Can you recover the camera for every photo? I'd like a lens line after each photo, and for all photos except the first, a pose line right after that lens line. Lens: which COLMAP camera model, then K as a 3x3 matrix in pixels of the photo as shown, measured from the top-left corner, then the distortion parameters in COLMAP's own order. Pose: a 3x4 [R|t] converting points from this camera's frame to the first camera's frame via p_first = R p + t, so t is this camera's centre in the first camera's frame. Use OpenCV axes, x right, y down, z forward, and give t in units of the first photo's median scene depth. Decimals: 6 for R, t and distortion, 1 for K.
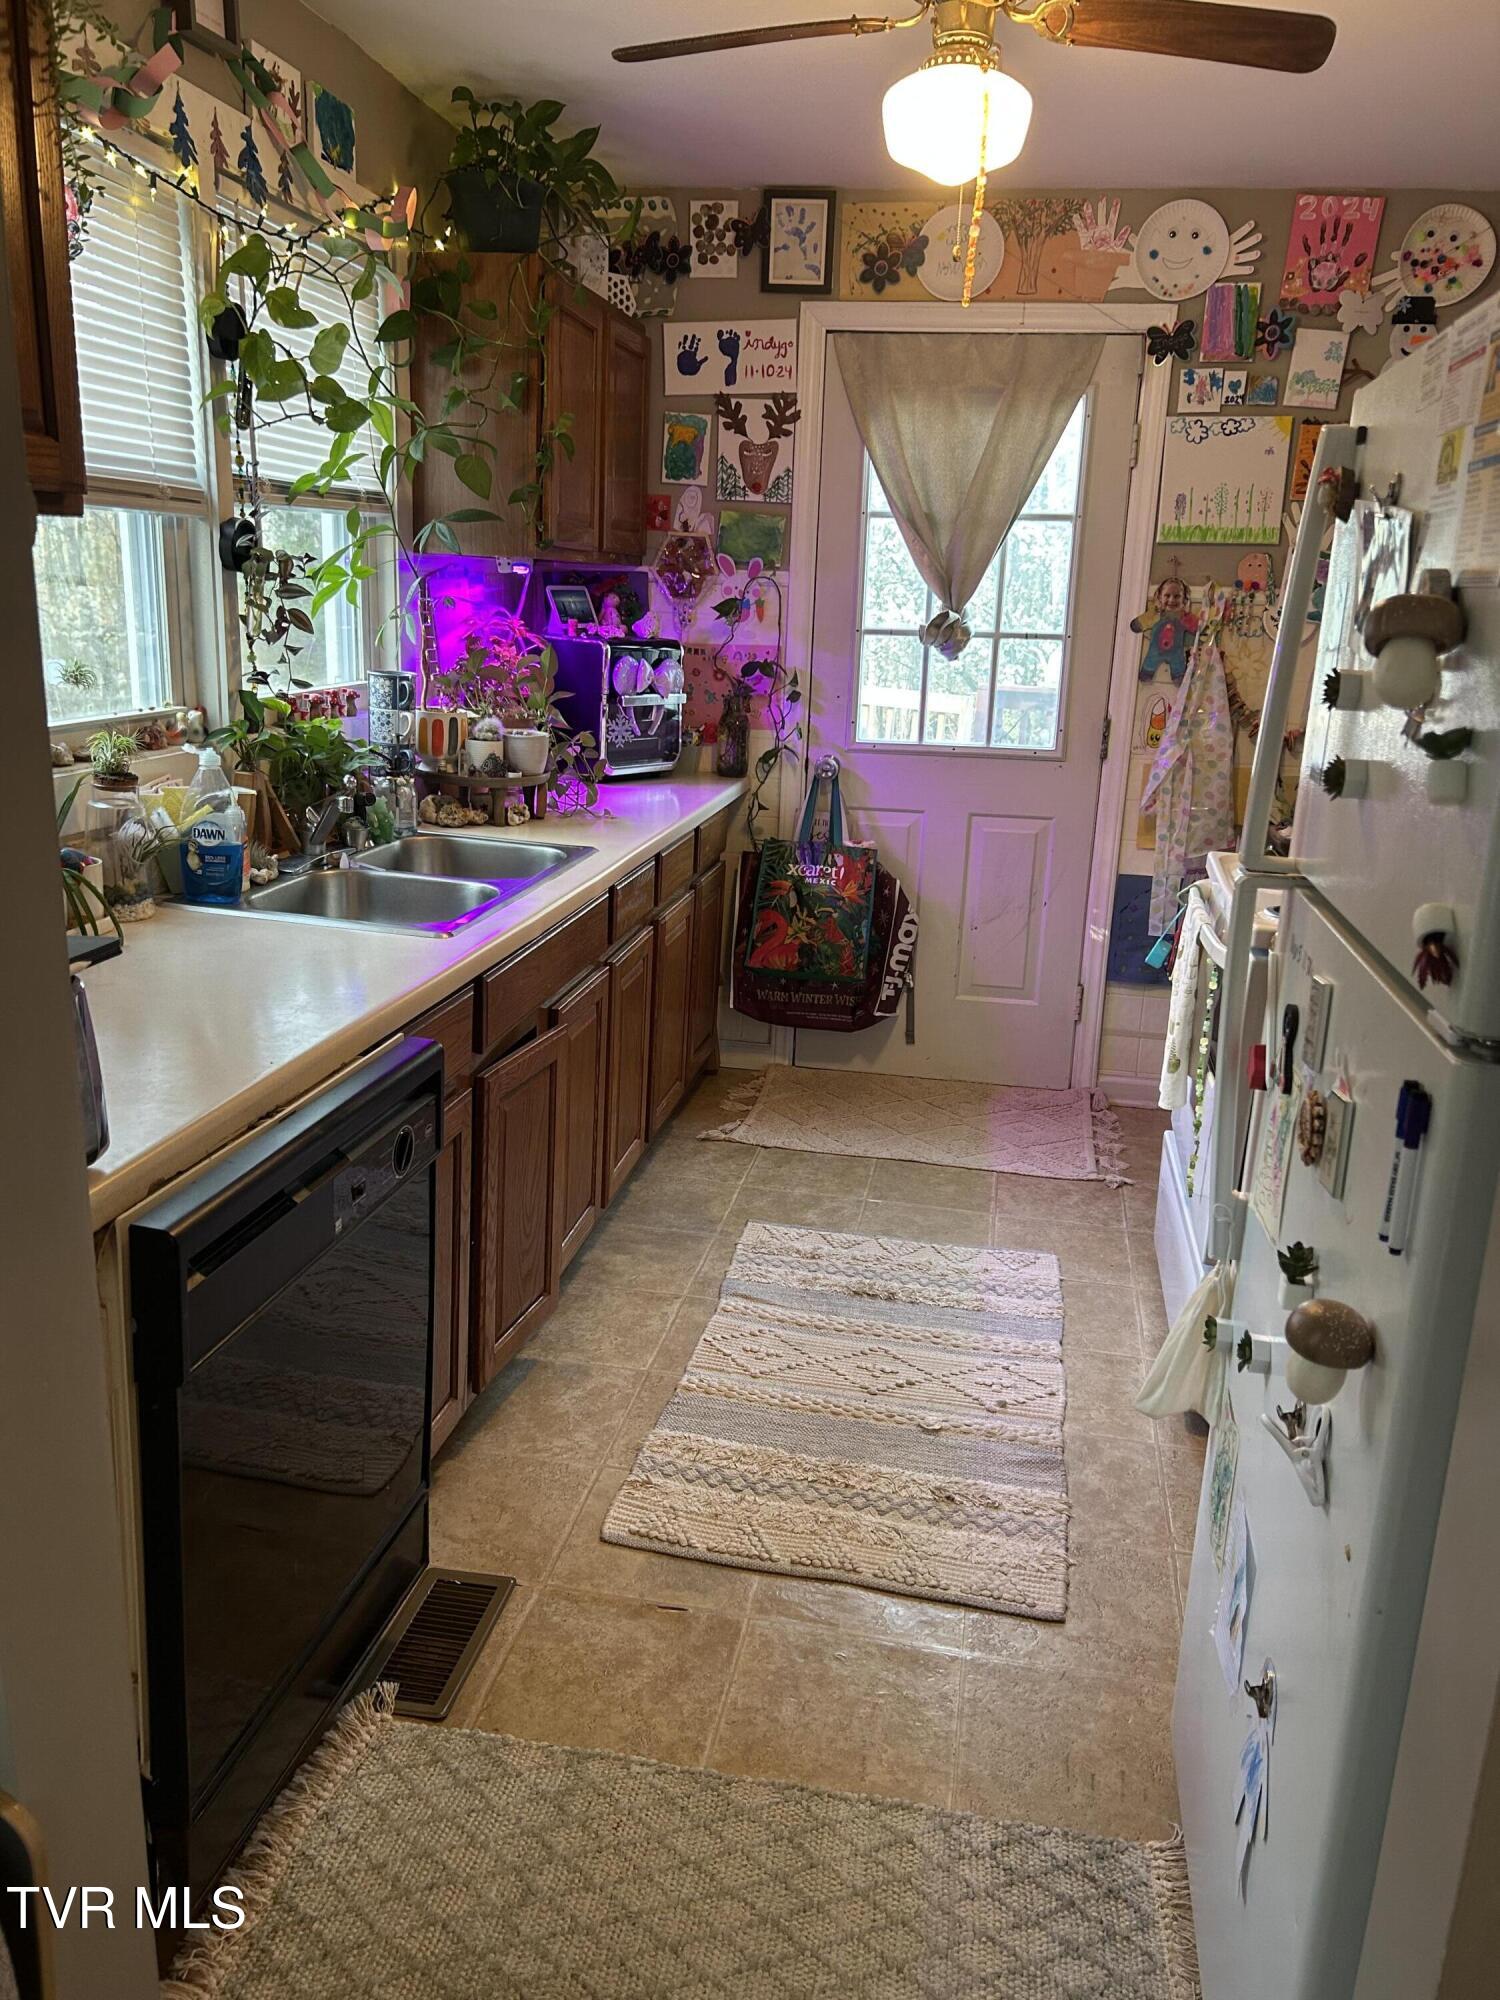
lens RADIAL K [[1518.5, 0, 750.4], [0, 1518.5, 996.6], [0, 0, 1]] dist [0.030727, -0.009373]
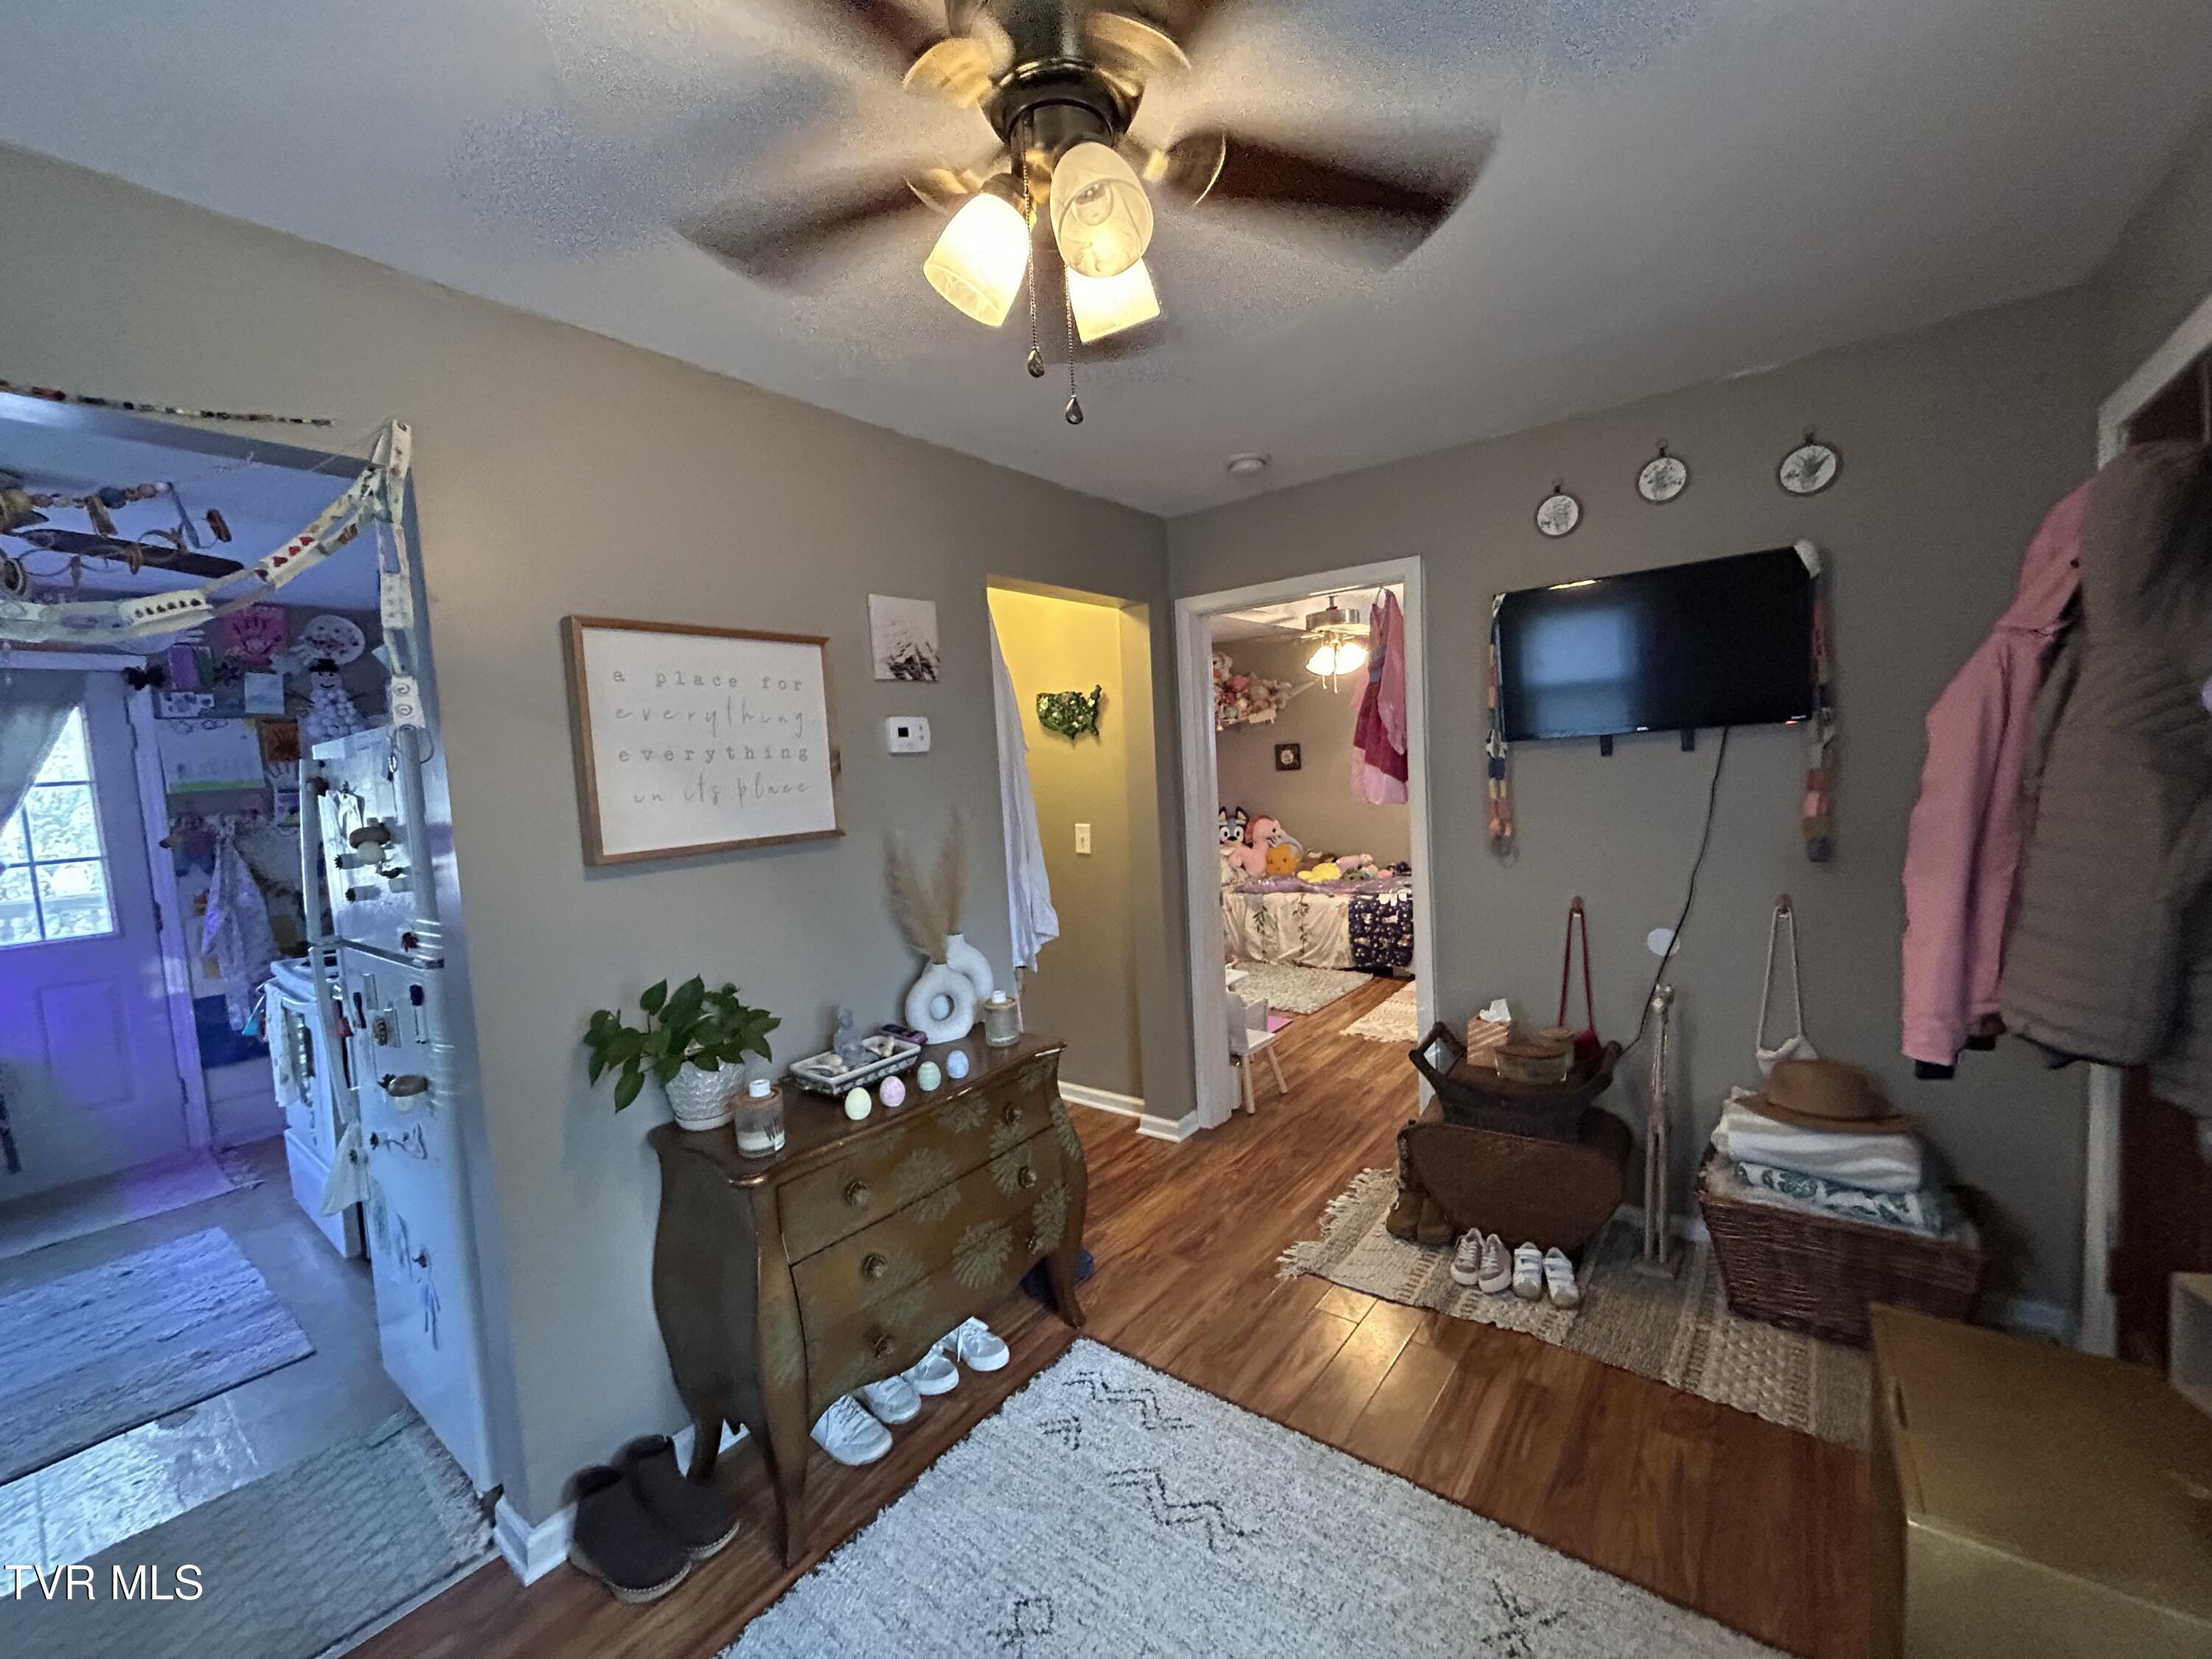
lens RADIAL K [[888.1, 0, 1113.9], [0, 888.1, 829.2], [0, 0, 1]] dist [-0.001646, -0.000502]
pose [[0.453505, -0.132371, 0.881369, -0.113822], [0.303409, 0.952771, -0.013023, 0.054675], [-0.838019, 0.273322, 0.472250, -0.275909]]
